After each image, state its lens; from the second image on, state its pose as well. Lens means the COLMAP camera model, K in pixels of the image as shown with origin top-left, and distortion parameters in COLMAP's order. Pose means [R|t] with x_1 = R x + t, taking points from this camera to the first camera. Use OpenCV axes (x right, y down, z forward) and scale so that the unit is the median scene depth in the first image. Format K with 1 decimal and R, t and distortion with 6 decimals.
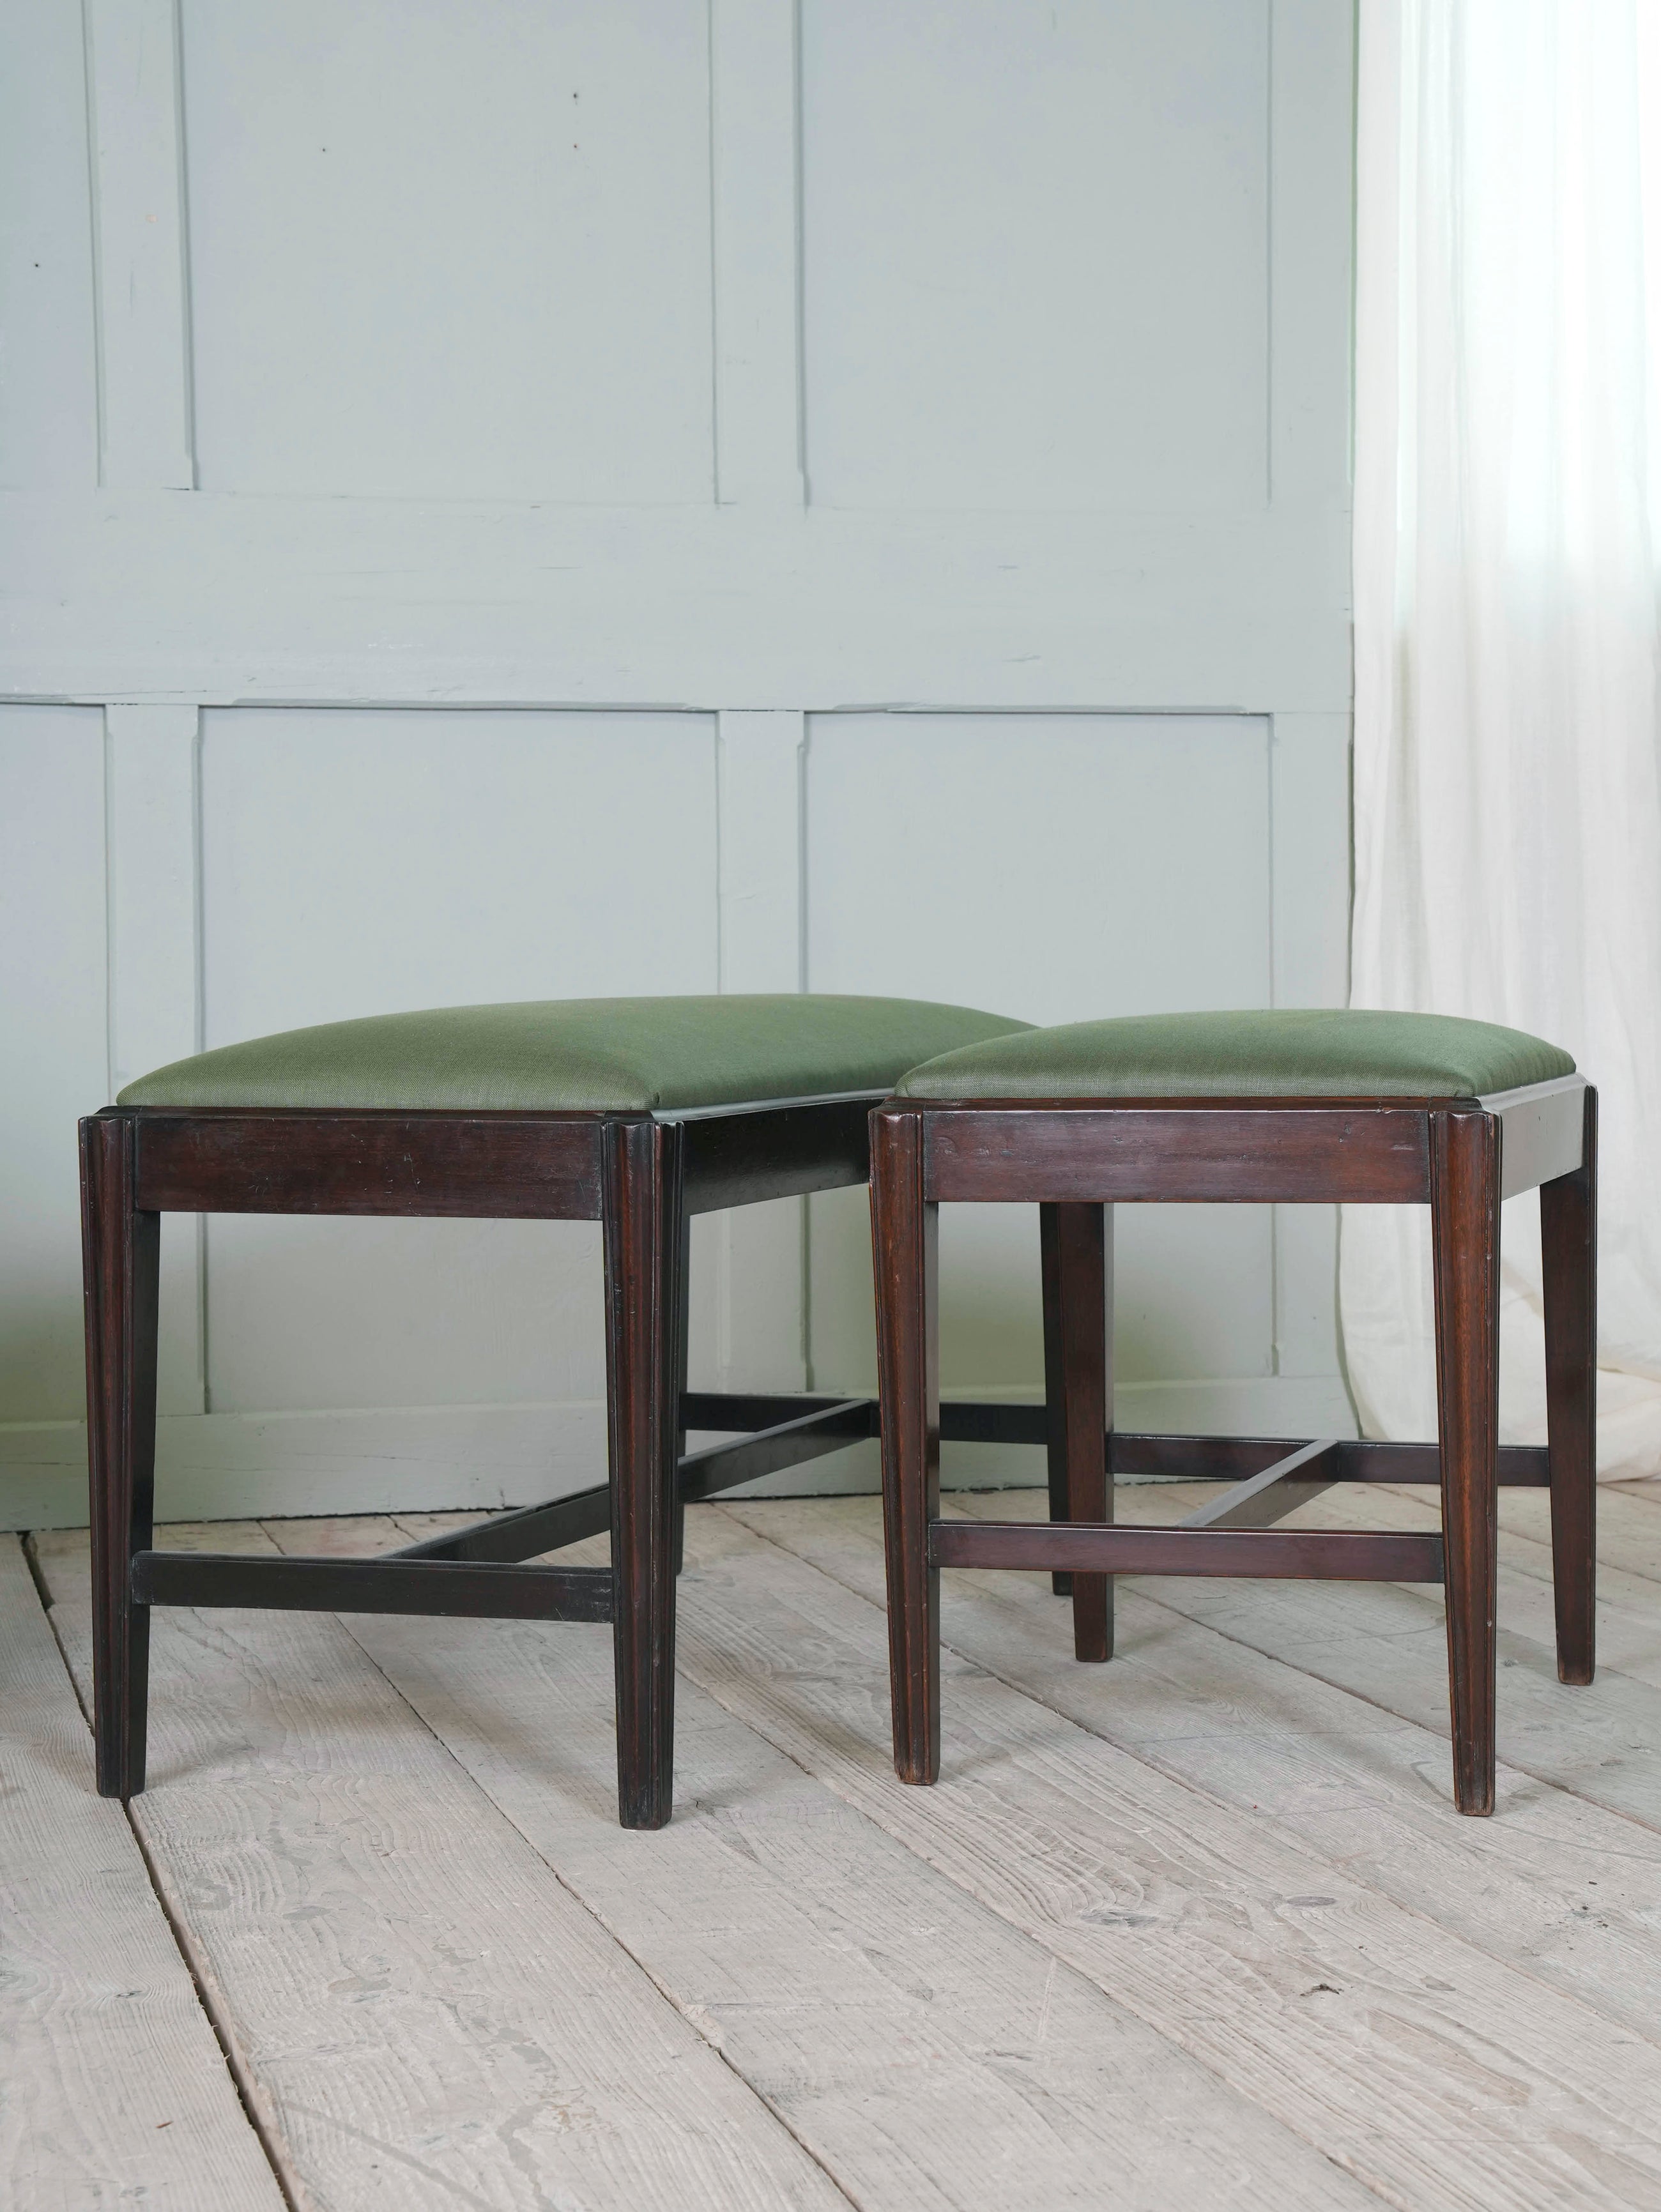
lens RADIAL K [[4006.4, 0, 820.1], [0, 4006.4, 1102.6], [0, 0, 1]] dist [0.223138, 0.025341]
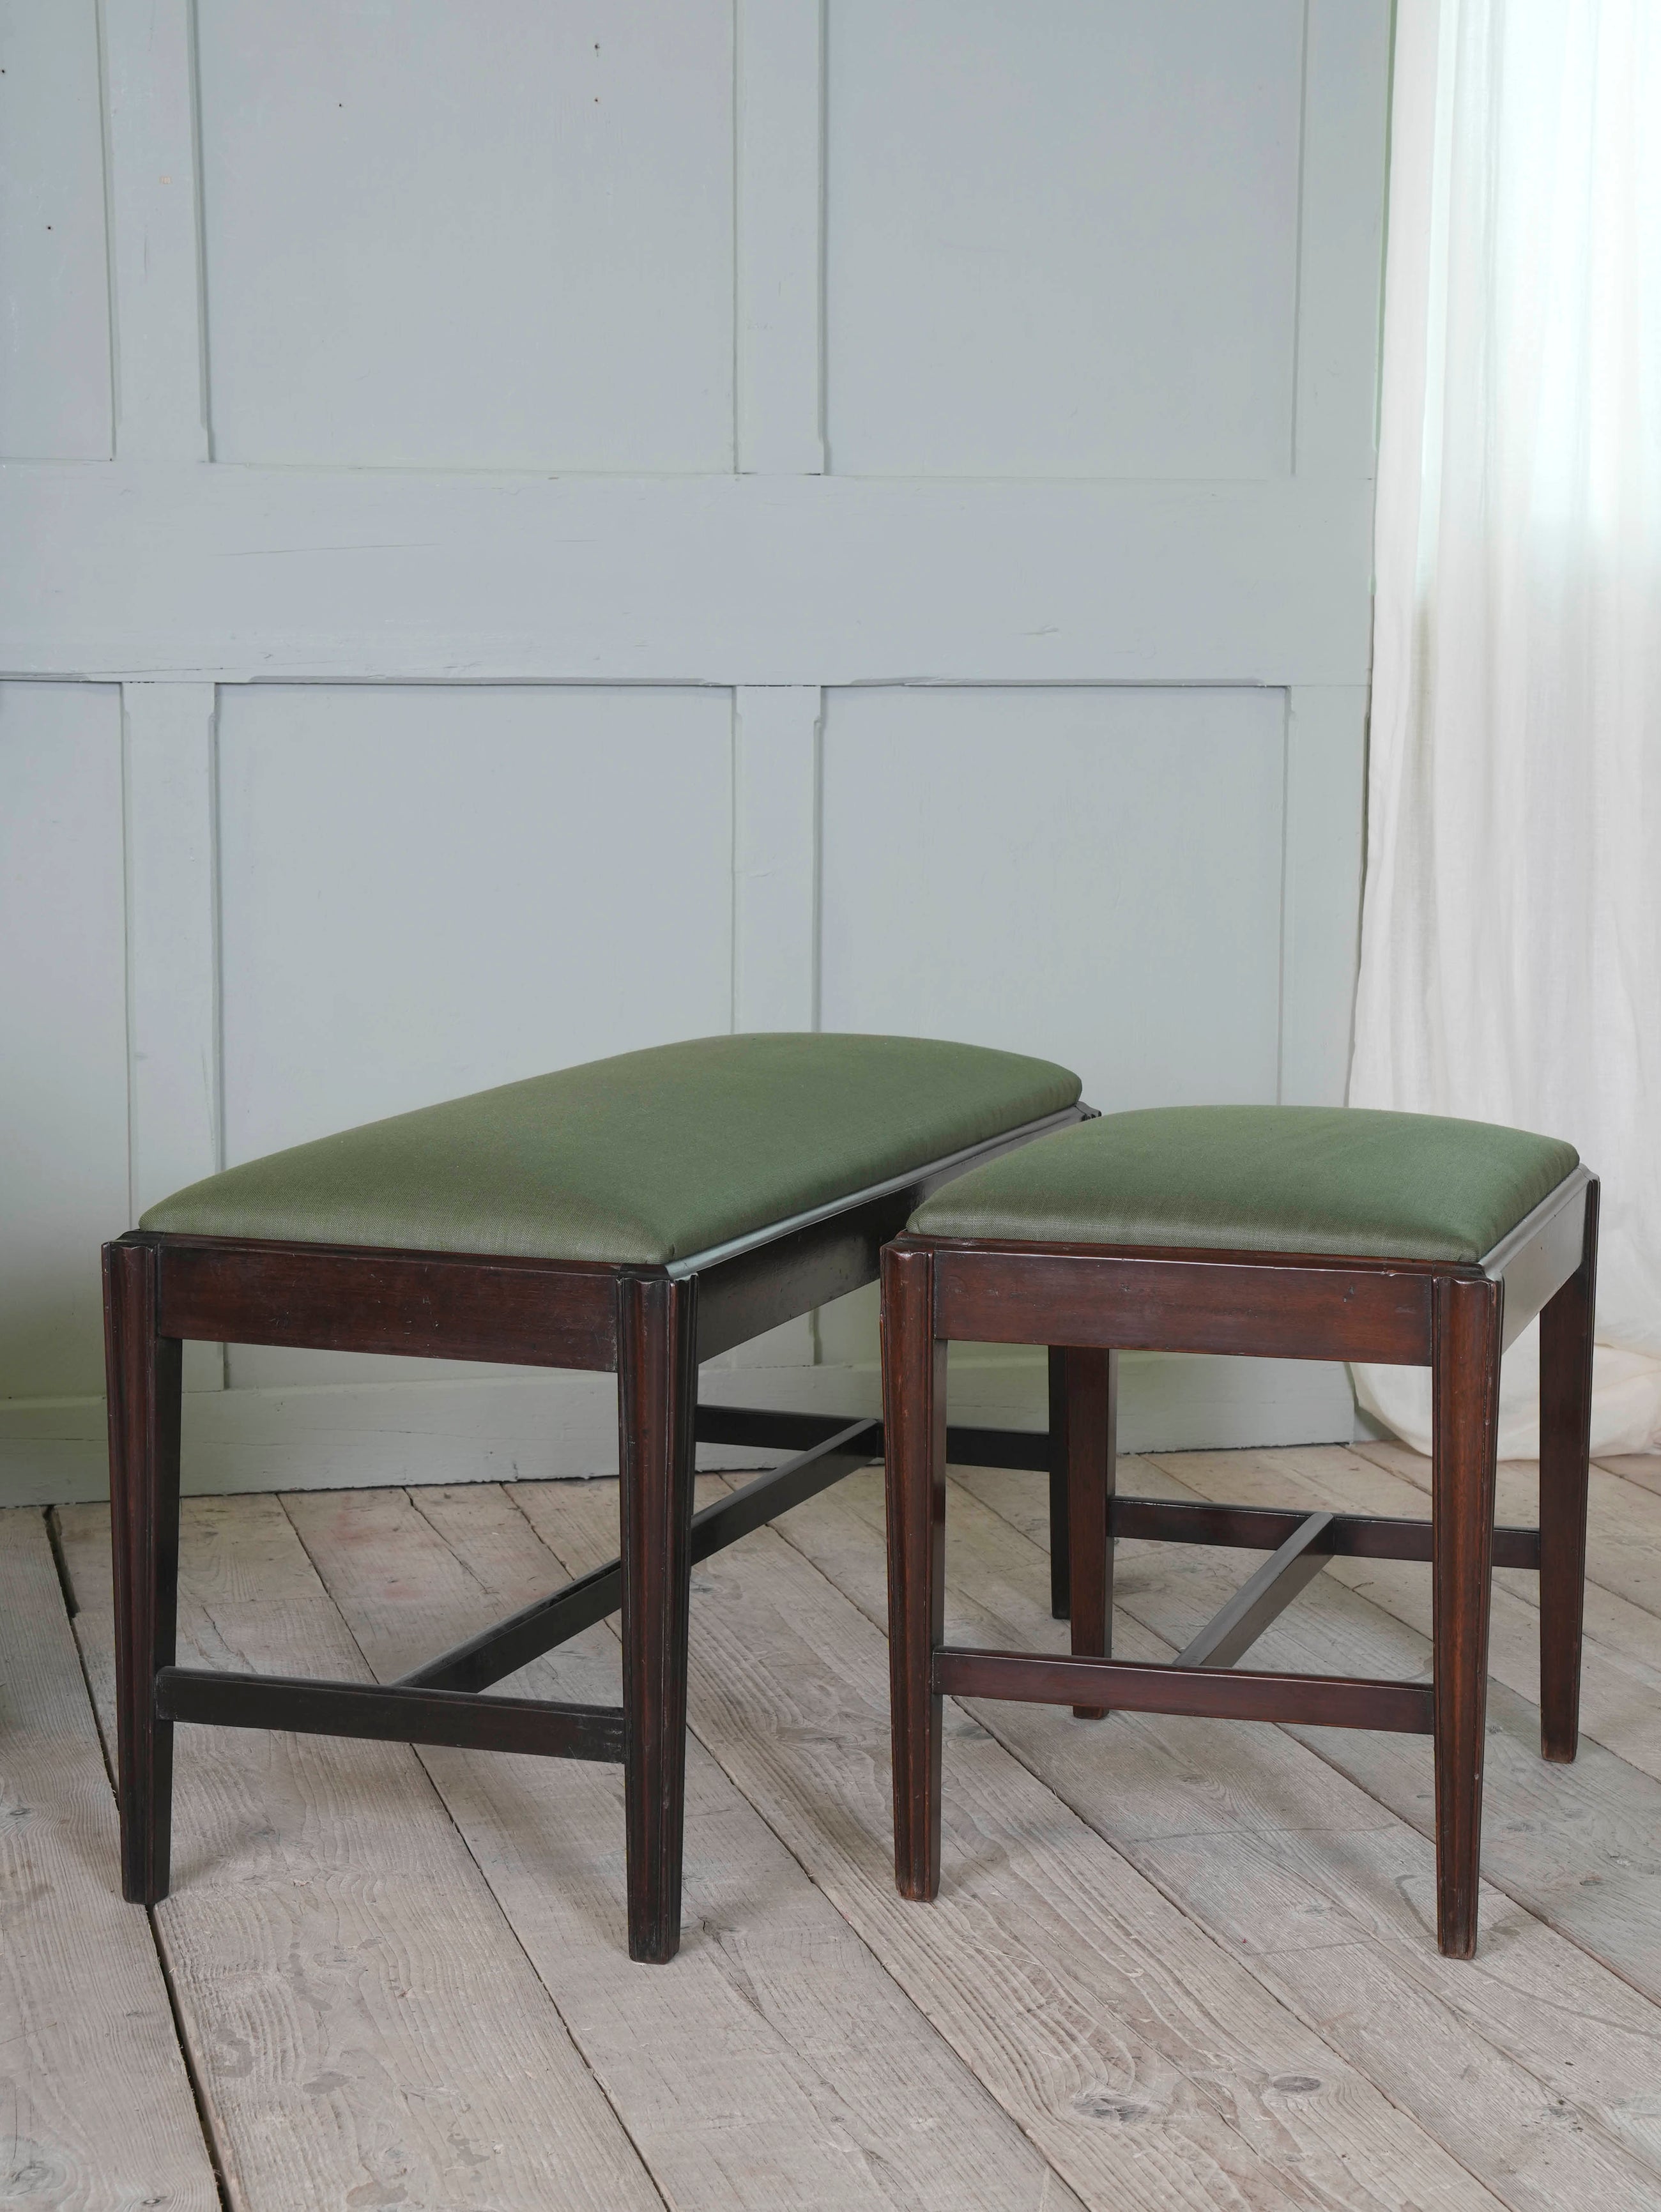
lens RADIAL K [[3981.7, 0, 830.5], [0, 3981.7, 1106.0], [0, 0, 1]] dist [0.185540, 0.364851]
pose [[0.999898, 0.014147, 0.002127, -0.003238], [-0.014297, 0.993248, 0.115129, -0.151070], [-0.000484, -0.115148, 0.993348, 0.003254]]
